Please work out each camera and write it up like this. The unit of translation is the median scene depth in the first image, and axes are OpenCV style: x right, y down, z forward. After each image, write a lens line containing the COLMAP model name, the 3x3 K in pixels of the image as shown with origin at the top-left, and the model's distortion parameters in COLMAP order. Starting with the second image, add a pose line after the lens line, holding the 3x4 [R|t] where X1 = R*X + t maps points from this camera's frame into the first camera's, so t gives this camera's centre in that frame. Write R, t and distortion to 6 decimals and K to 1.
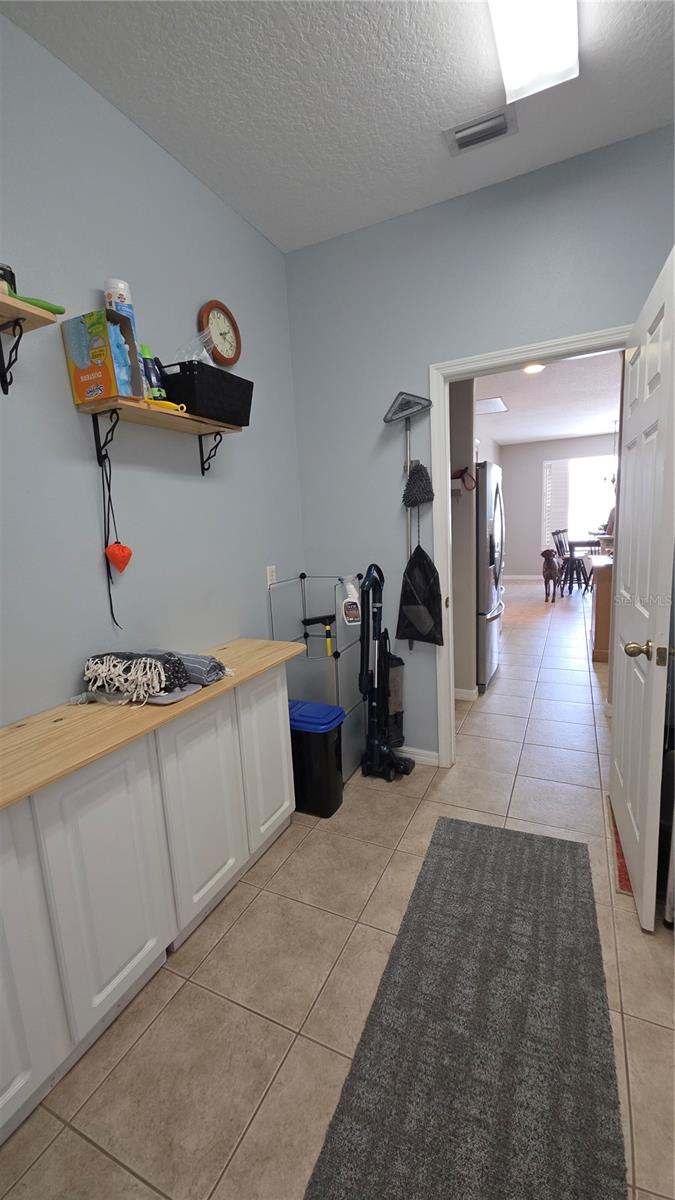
lens RADIAL K [[475.8, 0, 338.4], [0, 475.8, 598.3], [0, 0, 1]] dist [0.008705, -0.007811]
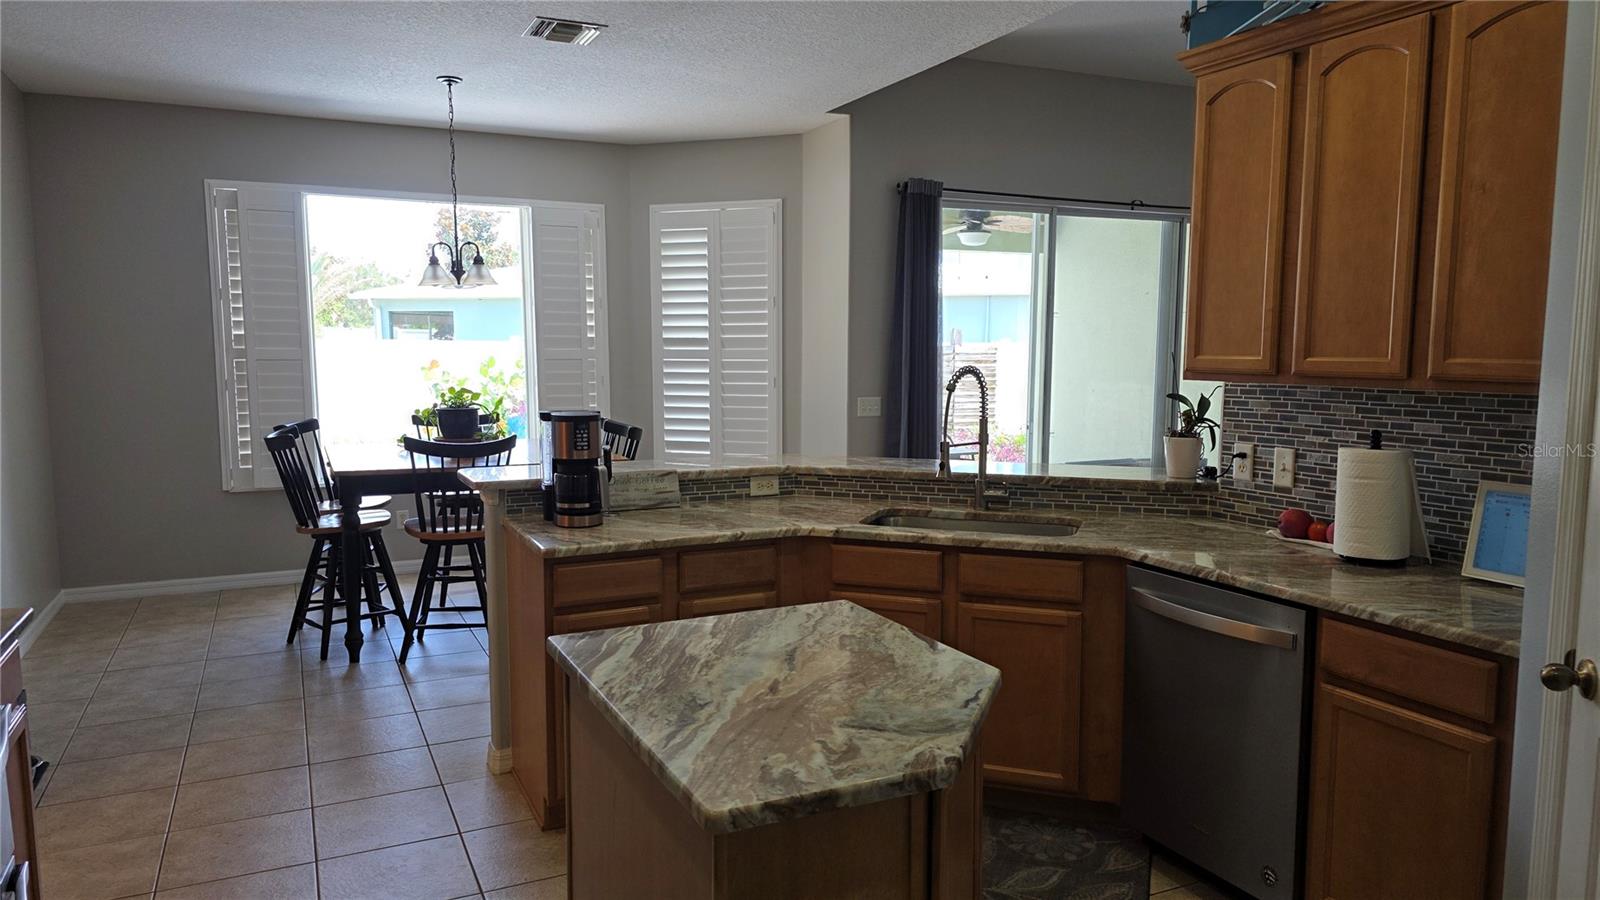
lens RADIAL K [[1065.5, 0, 801.2], [0, 1065.5, 455.6], [0, 0, 1]] dist [0.067488, -0.061917]
pose [[0.626274, -0.036844, 0.778732, 0.163973], [0.099834, 0.994449, -0.033239, -0.076874], [-0.773184, 0.098561, 0.626476, 0.386381]]
